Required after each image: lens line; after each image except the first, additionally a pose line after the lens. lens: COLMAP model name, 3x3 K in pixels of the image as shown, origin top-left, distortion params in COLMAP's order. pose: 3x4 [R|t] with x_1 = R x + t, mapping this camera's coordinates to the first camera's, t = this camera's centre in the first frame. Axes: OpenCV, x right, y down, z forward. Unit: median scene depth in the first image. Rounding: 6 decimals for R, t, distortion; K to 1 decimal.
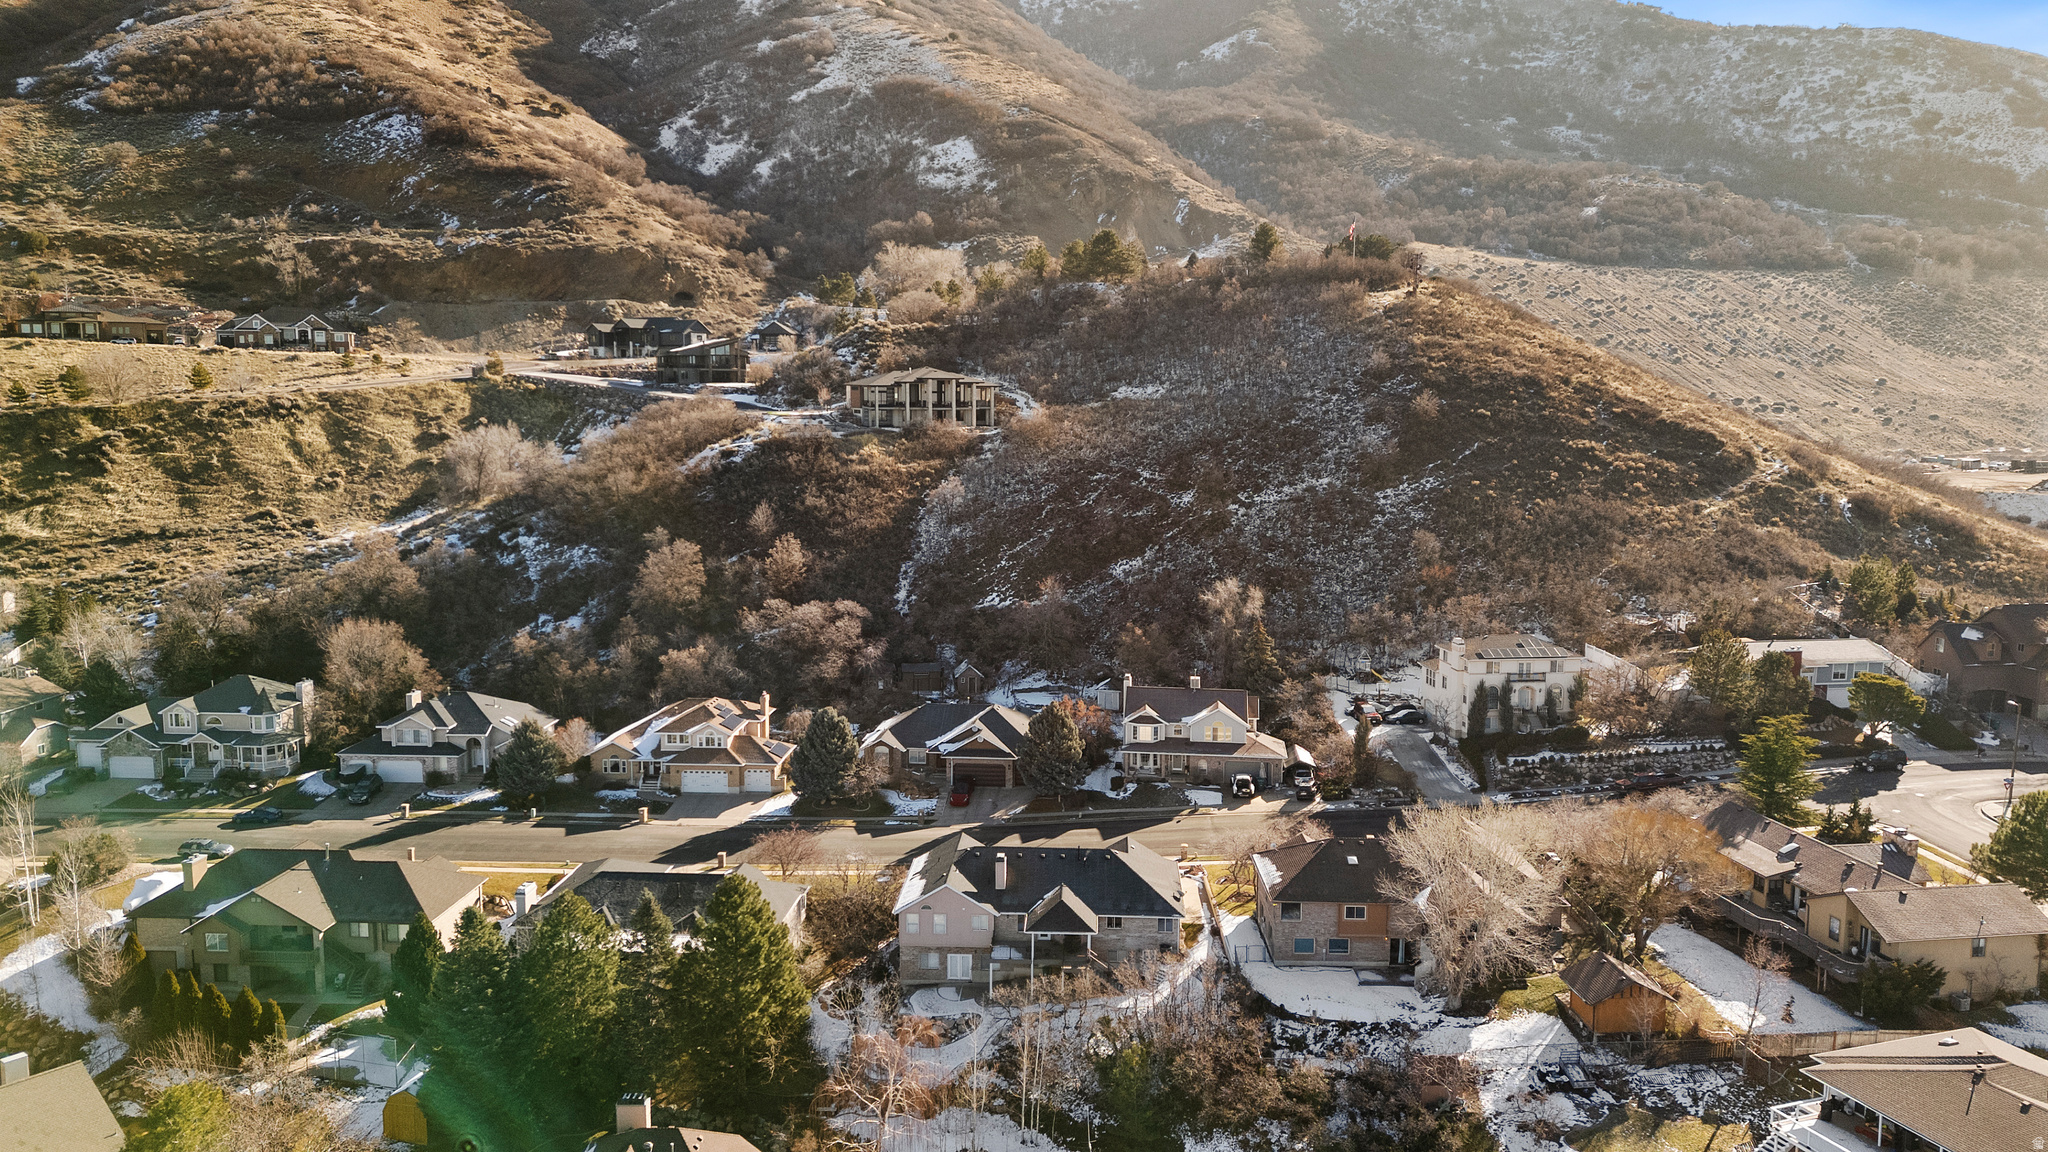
lens RADIAL K [[1532.5, 0, 1023.8], [0, 1532.5, 566.6], [0, 0, 1]] dist [0.086655, -0.072555]
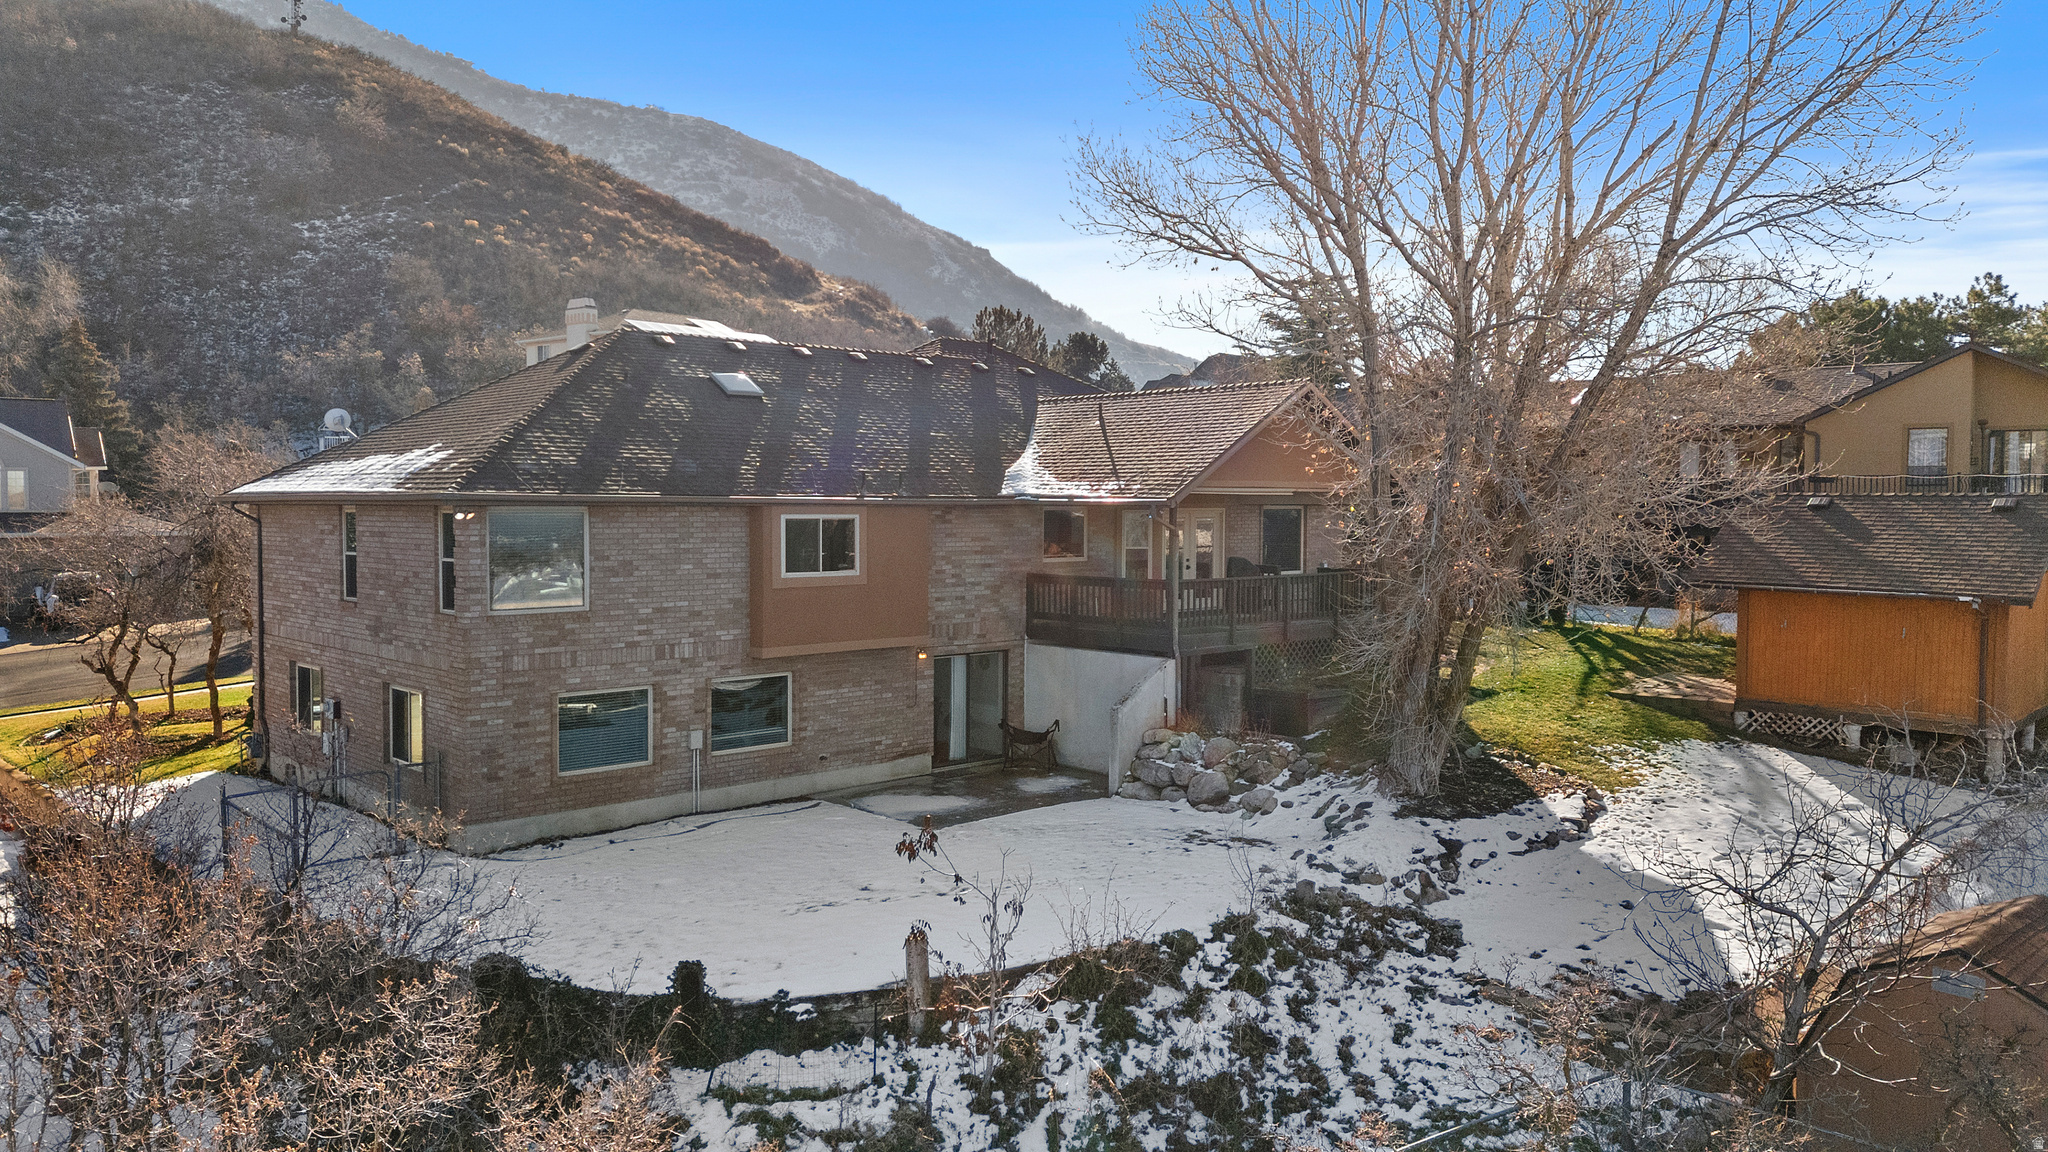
lens RADIAL K [[1532.5, 0, 1035.3], [0, 1532.5, 561.3], [0, 0, 1]] dist [0.086655, -0.072555]
pose [[0.738654, -0.029806, 0.673426, 0.011967], [0.087674, 0.994784, -0.052137, 0.033044], [-0.668359, 0.097554, 0.737414, 0.111703]]
